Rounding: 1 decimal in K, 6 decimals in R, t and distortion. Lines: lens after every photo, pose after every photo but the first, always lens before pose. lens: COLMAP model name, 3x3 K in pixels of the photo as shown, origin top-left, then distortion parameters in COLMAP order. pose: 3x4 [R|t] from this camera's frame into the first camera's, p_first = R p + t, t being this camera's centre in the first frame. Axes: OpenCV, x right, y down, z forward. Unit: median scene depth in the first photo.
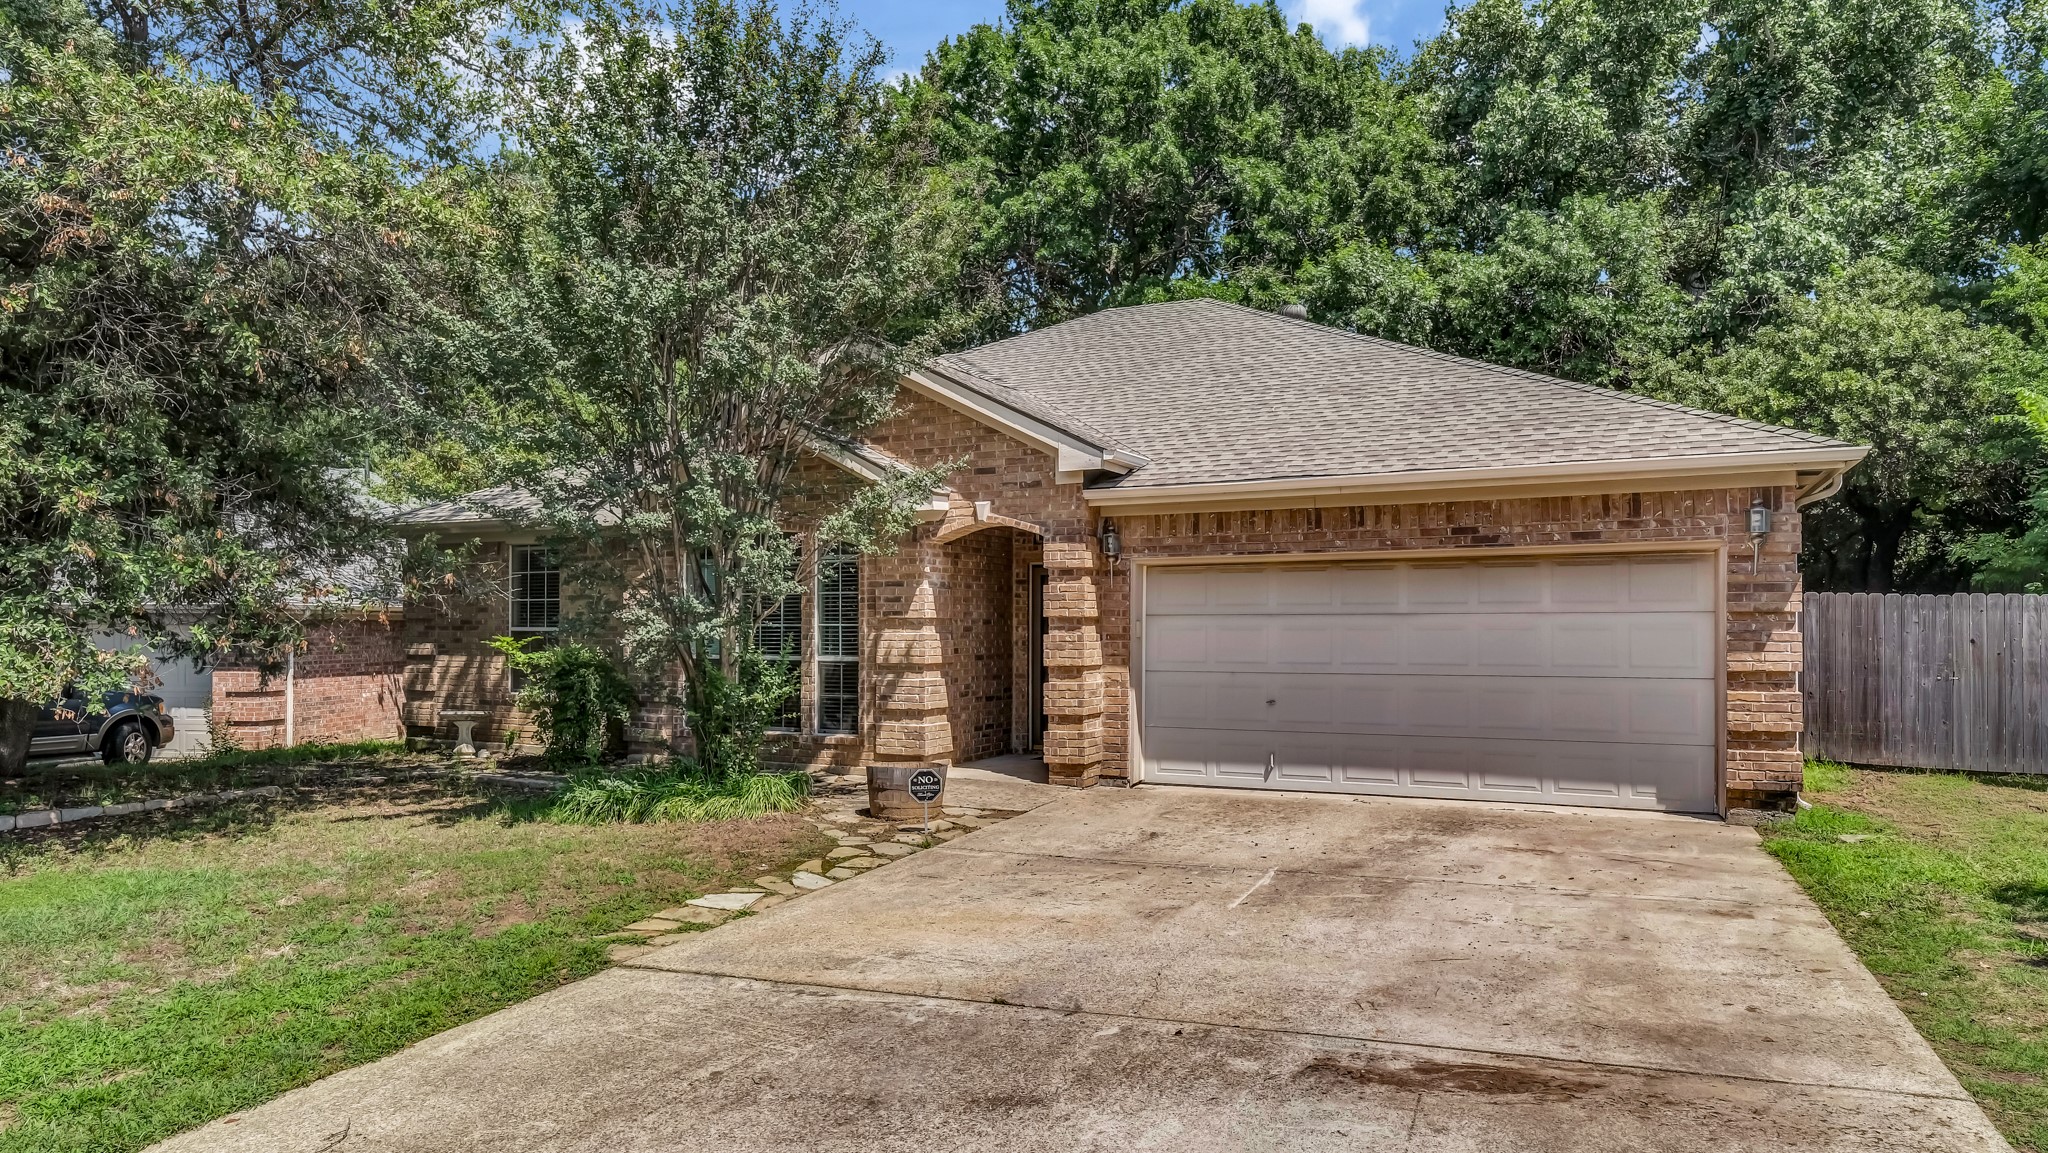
lens RADIAL K [[1294.5, 0, 1022.4], [0, 1294.5, 570.9], [0, 0, 1]] dist [-0.002398, -0.002704]
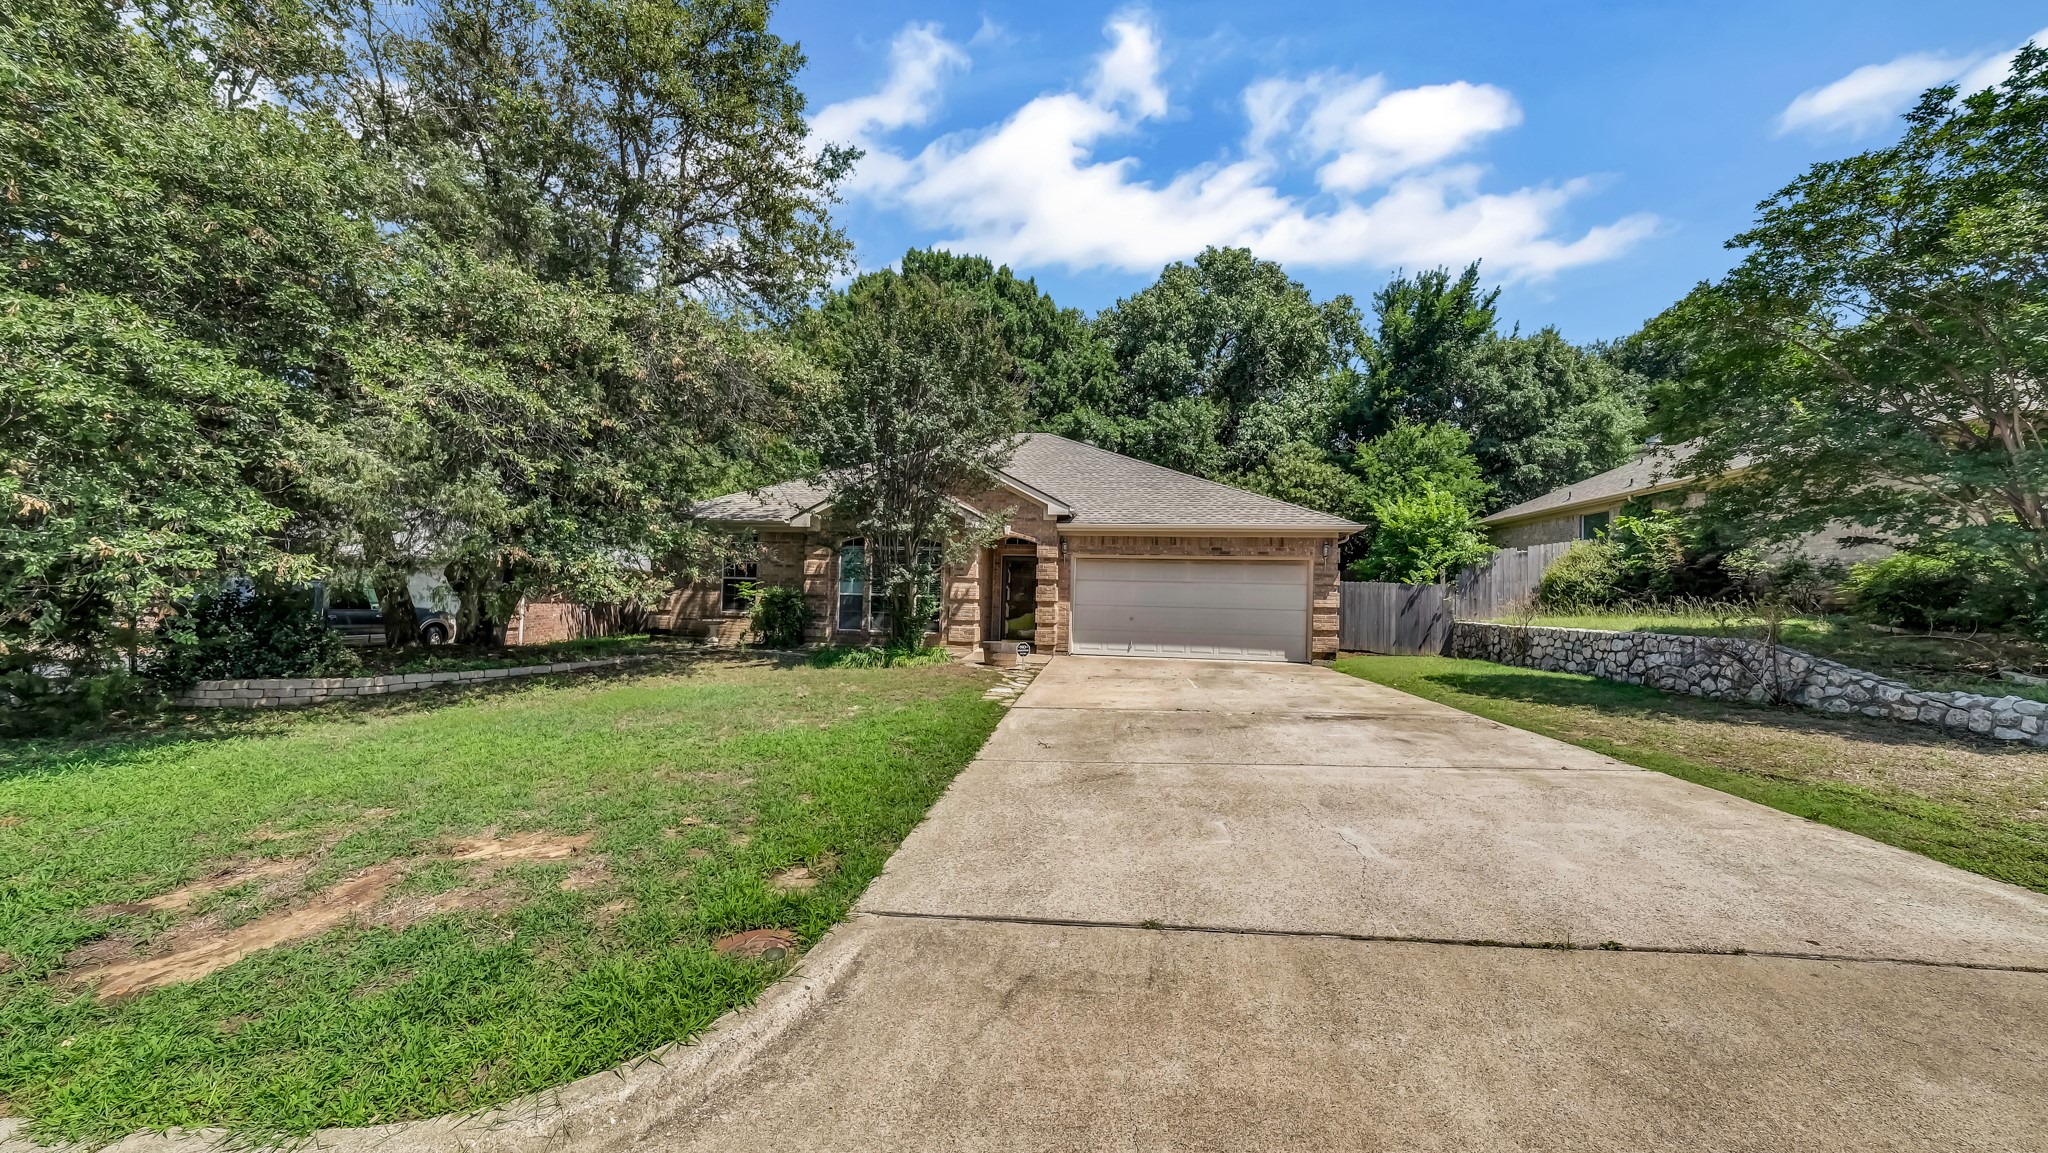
lens RADIAL K [[711.4, 0, 1044.5], [0, 711.4, 545.2], [0, 0, 1]] dist [-0.004557, 0.001731]
pose [[0.950889, 0.047001, 0.305943, -0.349252], [-0.039651, 0.998757, -0.030196, 0.013859], [-0.306982, 0.016583, 0.951571, -0.175217]]
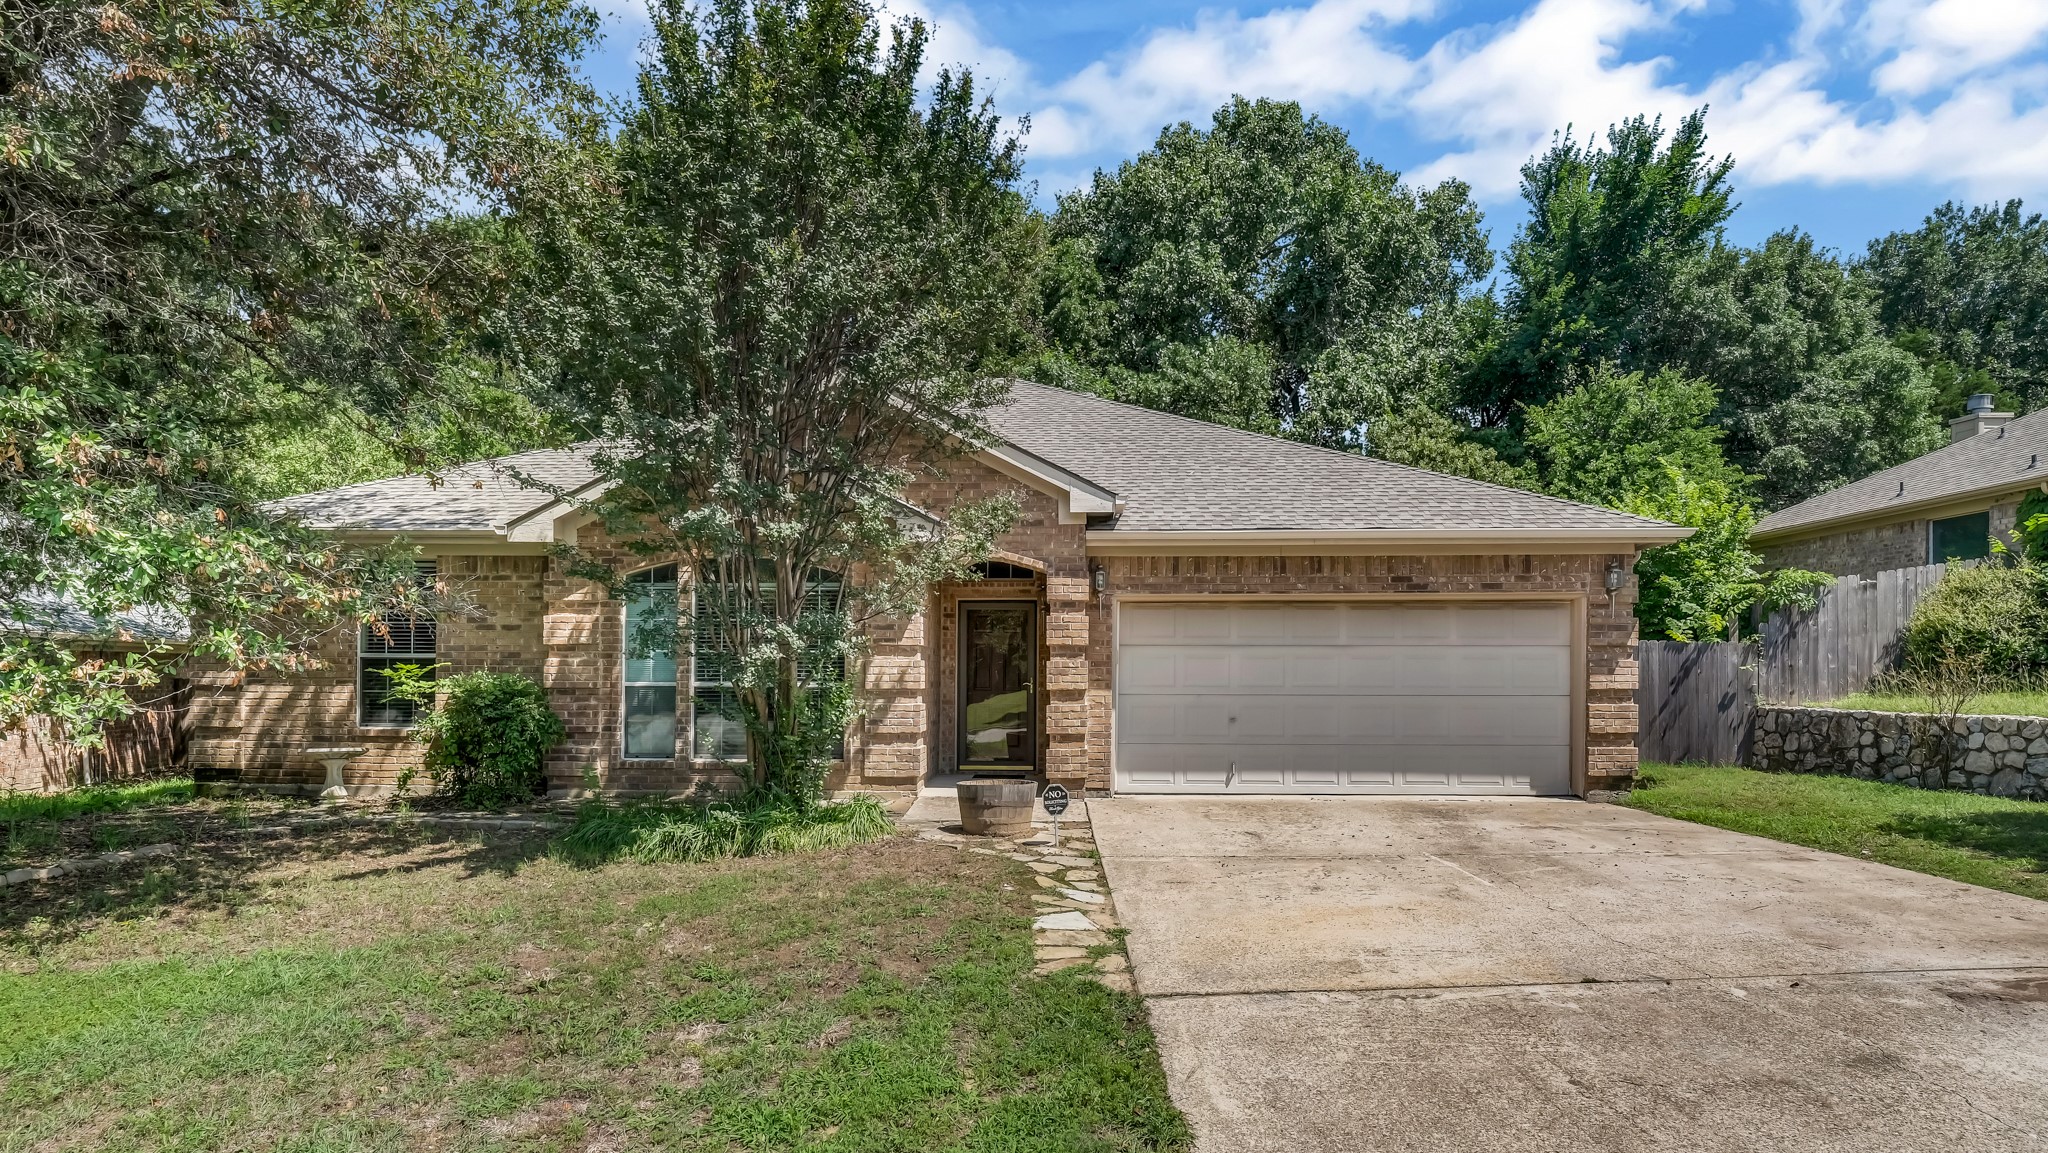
lens RADIAL K [[1082.7, 0, 1082.1], [0, 1082.7, 623.5], [0, 0, 1]] dist [0.002855, -0.008256]
pose [[0.904187, 0.023073, 0.426514, -0.346331], [-0.022137, 0.999729, -0.007152, 0.023455], [-0.426564, -0.002975, 0.904453, 0.163121]]
